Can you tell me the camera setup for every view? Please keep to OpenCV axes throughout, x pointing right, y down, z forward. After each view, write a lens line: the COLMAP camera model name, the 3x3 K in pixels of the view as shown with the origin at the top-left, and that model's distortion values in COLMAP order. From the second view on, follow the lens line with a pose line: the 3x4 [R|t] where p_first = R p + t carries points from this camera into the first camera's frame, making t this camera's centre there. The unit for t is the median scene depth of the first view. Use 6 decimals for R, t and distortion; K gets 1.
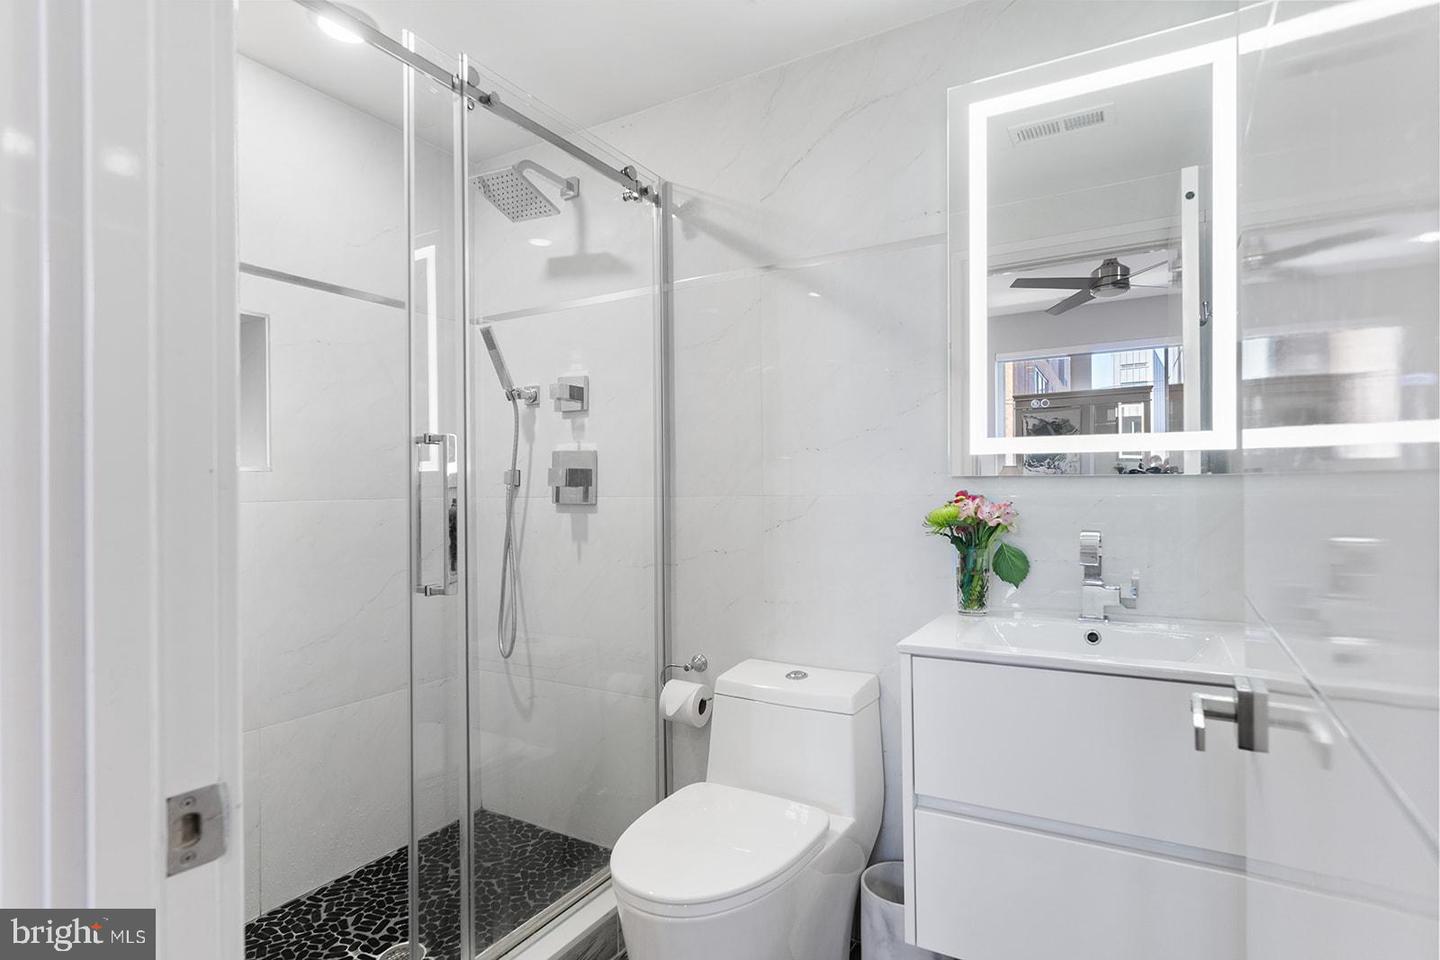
lens RADIAL K [[753.6, 0, 716.0], [0, 753.6, 490.0], [0, 0, 1]] dist [0.001404, 0.000536]
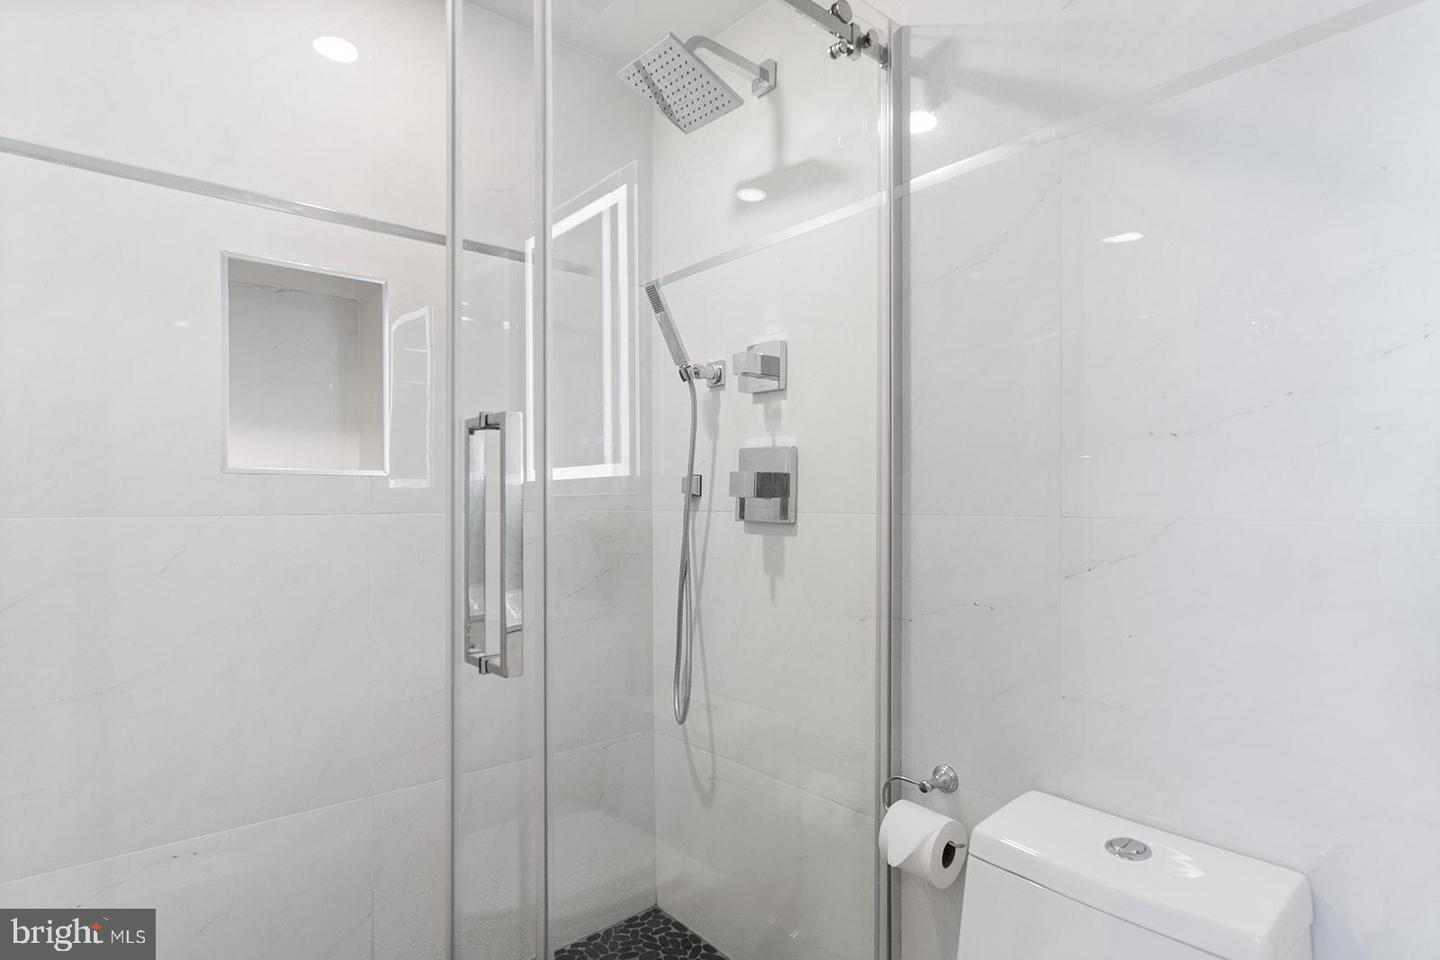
lens RADIAL K [[749.7, 0, 716.3], [0, 749.7, 507.0], [0, 0, 1]] dist [-0.000777, -0.000111]
pose [[0.943469, 0.010898, -0.331281, 0.001942], [-0.006217, 0.999865, 0.015186, -0.006186], [0.331402, -0.012268, 0.943410, 0.318895]]
